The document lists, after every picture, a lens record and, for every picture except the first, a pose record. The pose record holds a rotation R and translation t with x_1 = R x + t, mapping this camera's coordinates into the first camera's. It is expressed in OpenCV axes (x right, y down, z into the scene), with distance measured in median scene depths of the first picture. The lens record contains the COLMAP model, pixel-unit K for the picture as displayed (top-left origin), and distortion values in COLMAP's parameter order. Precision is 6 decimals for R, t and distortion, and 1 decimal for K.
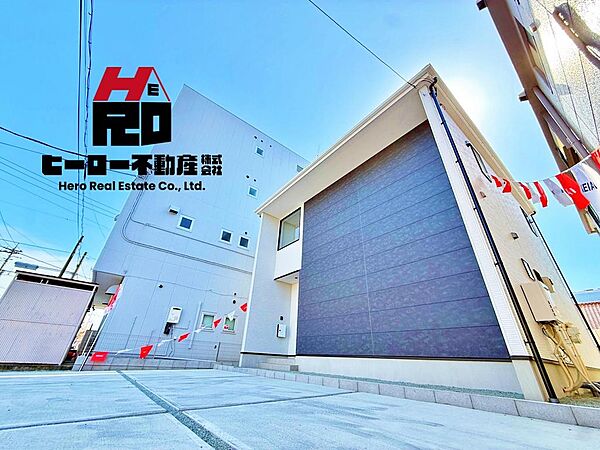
lens RADIAL K [[237.8, 0, 300.6], [0, 237.8, 225.7], [0, 0, 1]] dist [-0.006639, -0.000320]
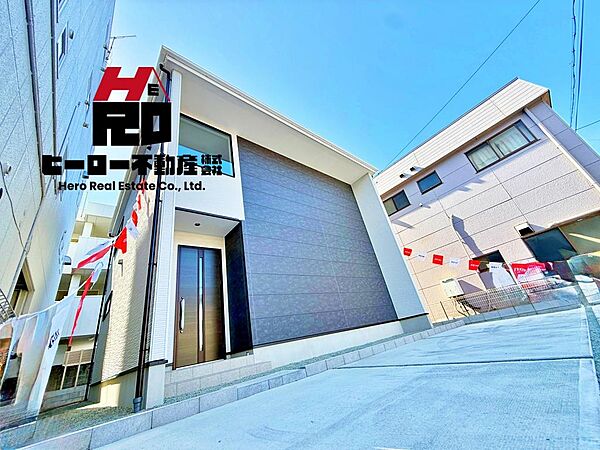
lens RADIAL K [[237.8, 0, 298.4], [0, 237.8, 222.9], [0, 0, 1]] dist [-0.006639, -0.000320]
pose [[-0.027192, 0.428256, 0.903248, -0.806961], [-0.321052, 0.851970, -0.413609, 0.557836], [-0.946671, -0.301236, 0.114326, 1.049579]]
